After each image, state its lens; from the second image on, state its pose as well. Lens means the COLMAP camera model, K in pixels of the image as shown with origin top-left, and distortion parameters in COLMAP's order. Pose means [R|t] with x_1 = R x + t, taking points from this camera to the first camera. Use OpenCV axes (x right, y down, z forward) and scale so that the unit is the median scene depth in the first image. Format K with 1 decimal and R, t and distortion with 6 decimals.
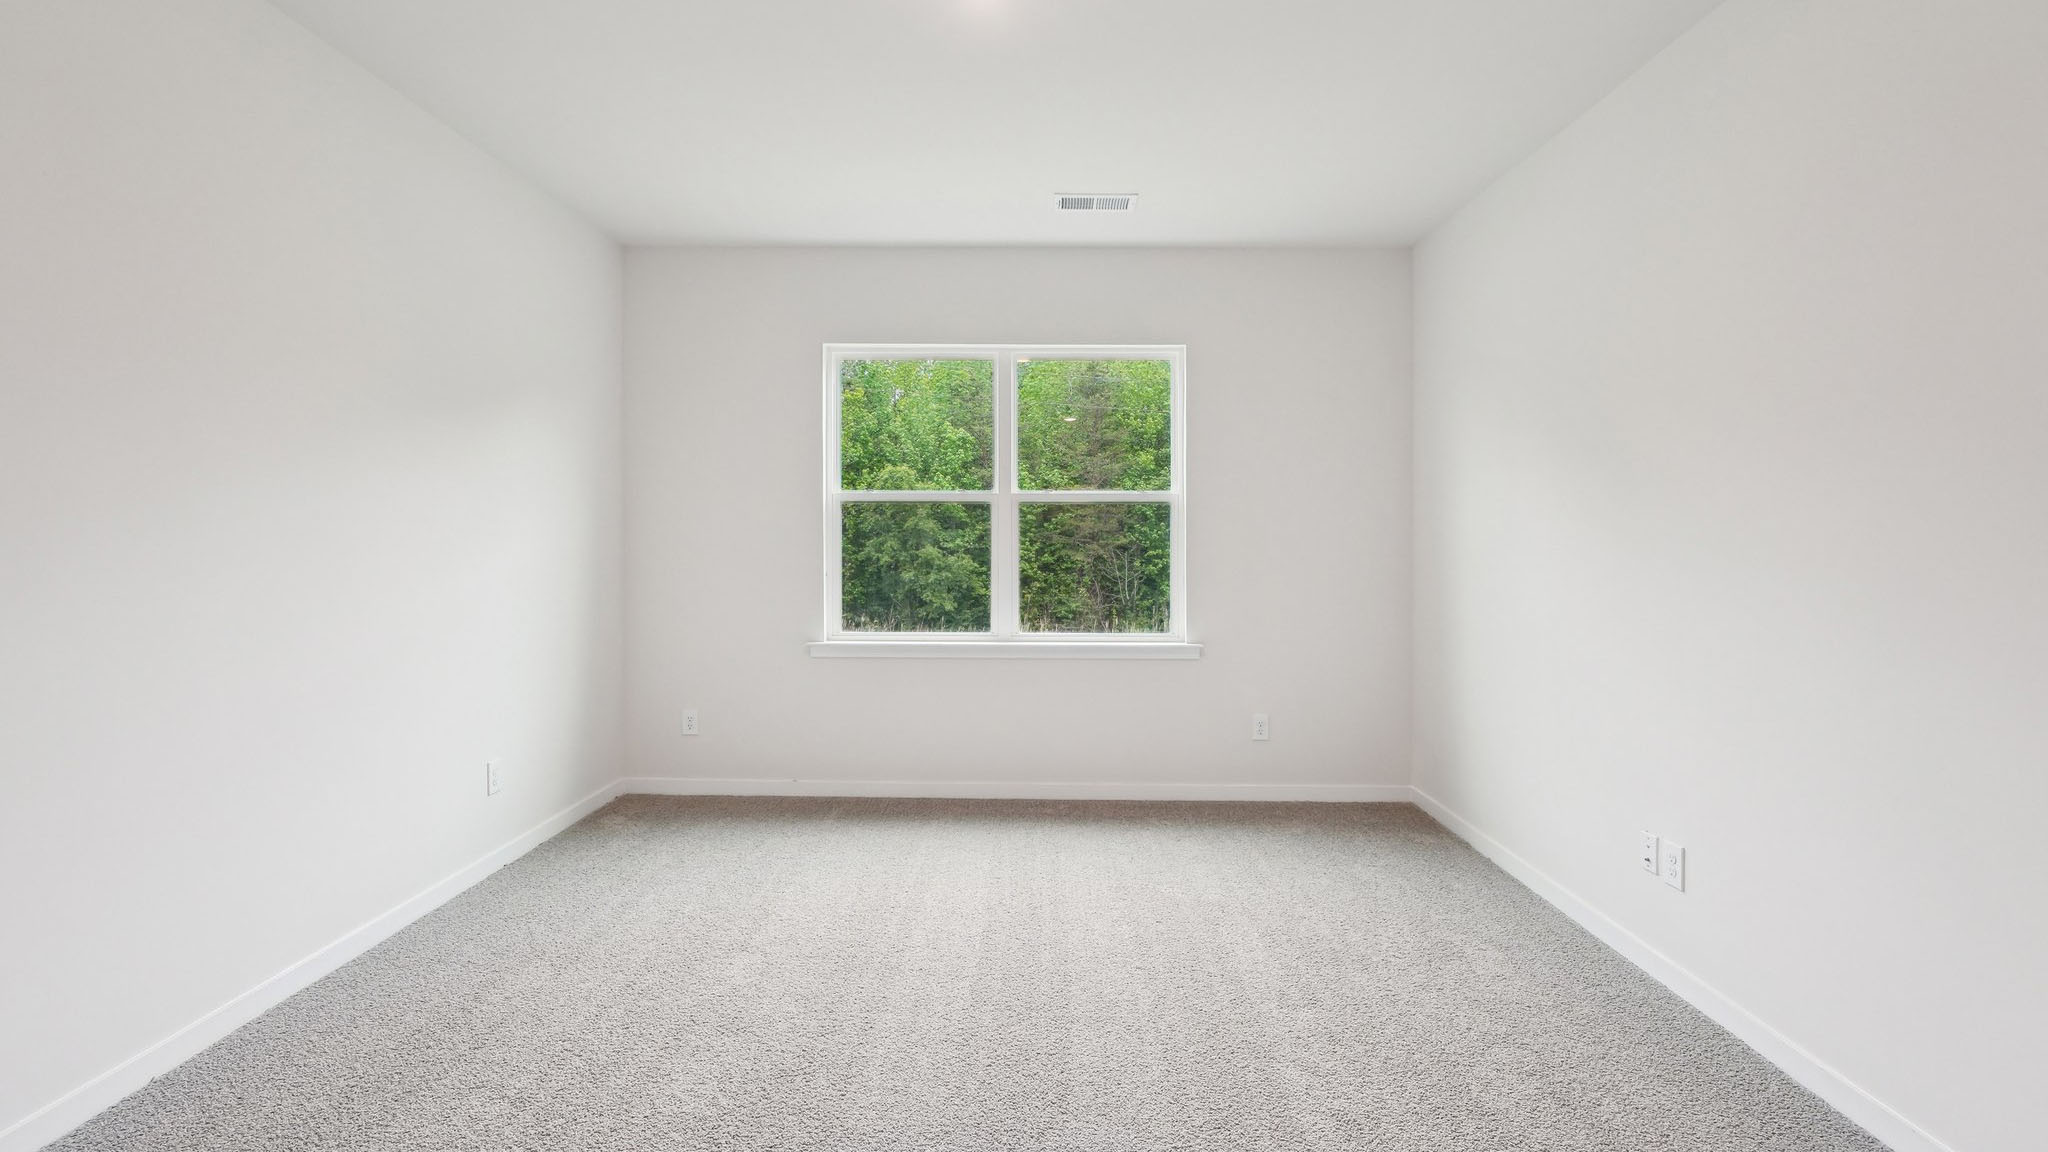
lens RADIAL K [[895.4, 0, 1057.7], [0, 895.4, 564.2], [0, 0, 1]] dist [-0.009350, 0.005323]
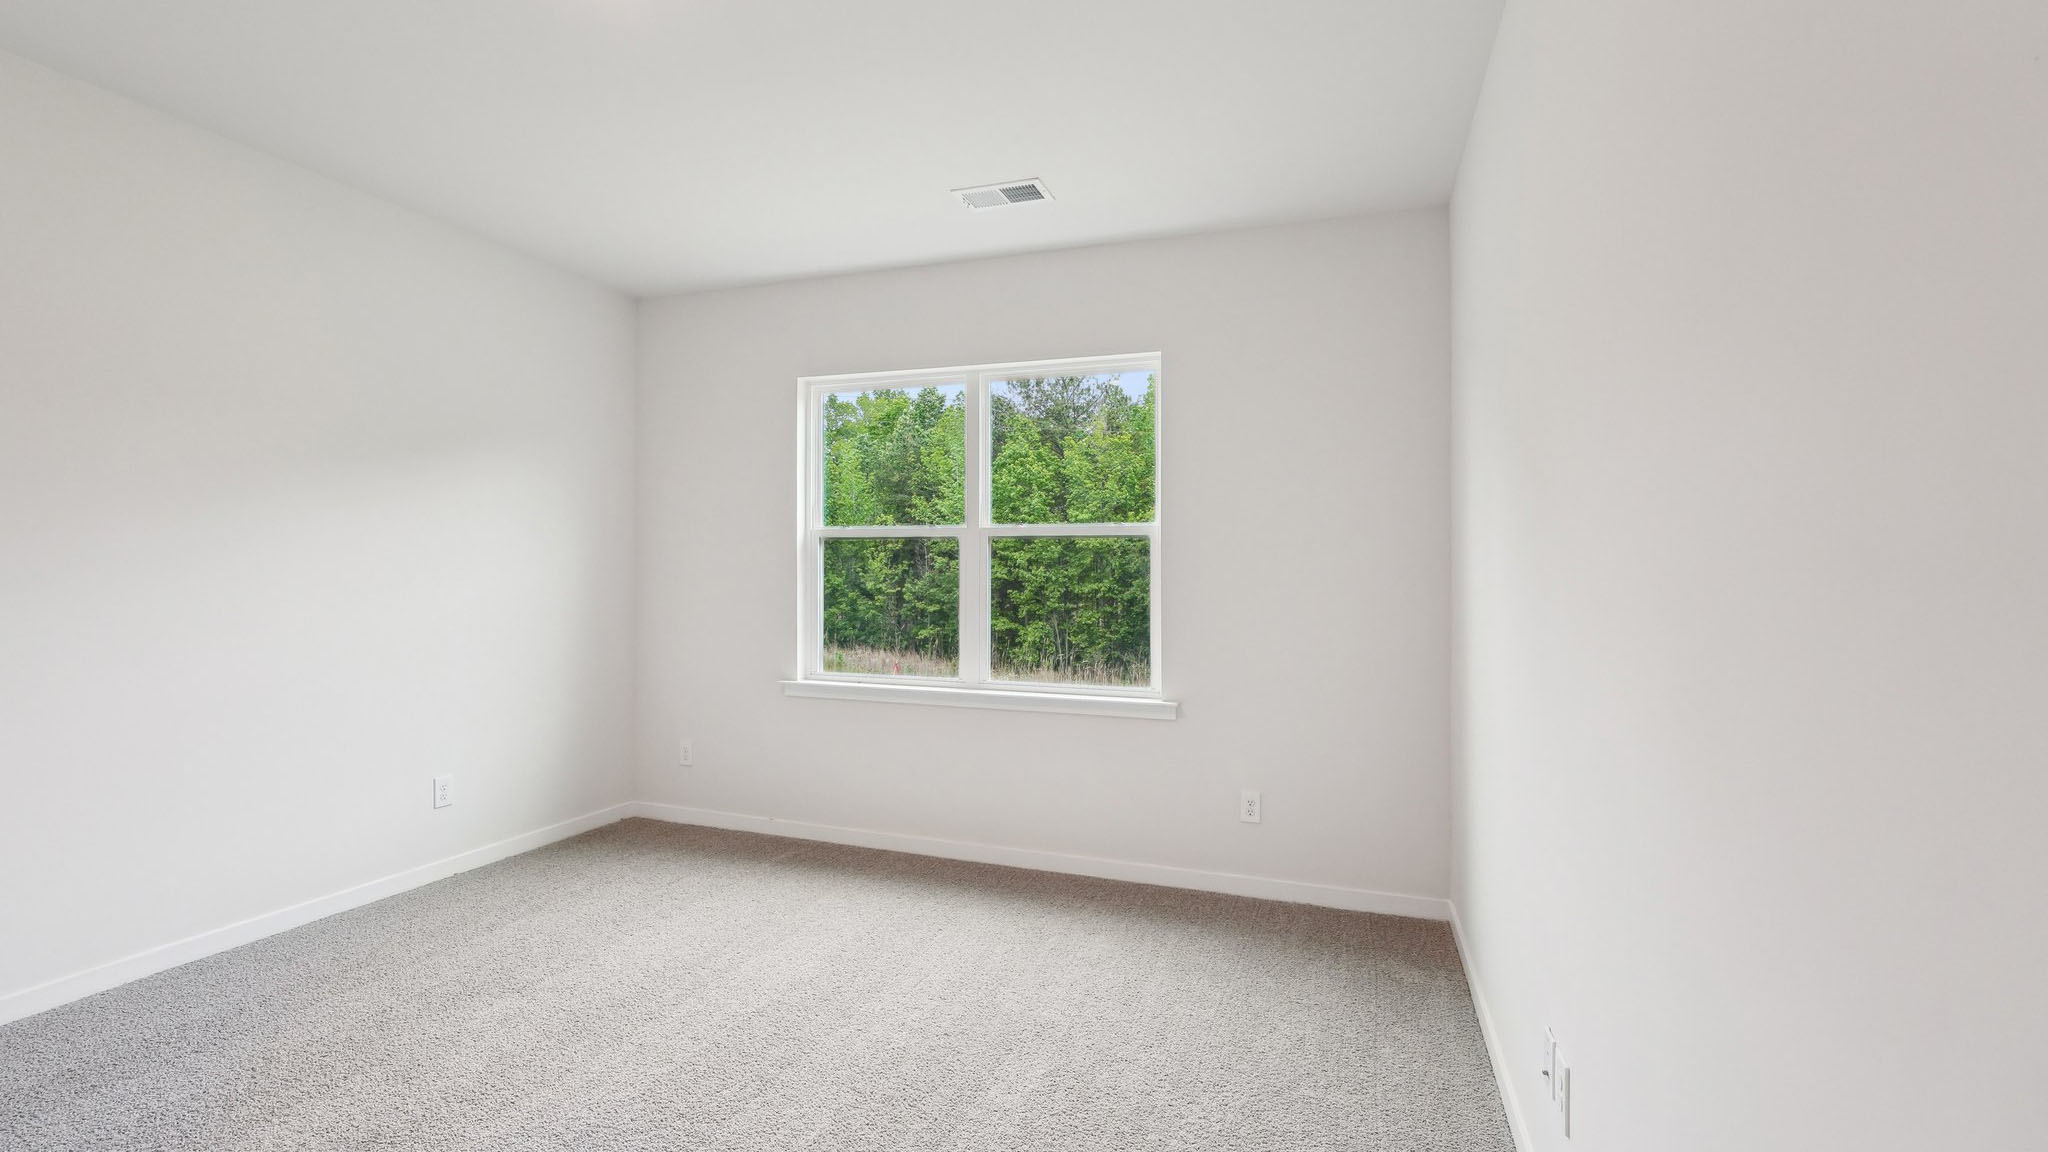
lens RADIAL K [[895.4, 0, 1022.5], [0, 895.4, 593.5], [0, 0, 1]] dist [-0.009350, 0.005323]
pose [[0.945104, 0.010523, -0.326599, 0.295731], [-0.014741, 0.999837, -0.010441, -0.002391], [0.326436, 0.014682, 0.945105, 0.149781]]
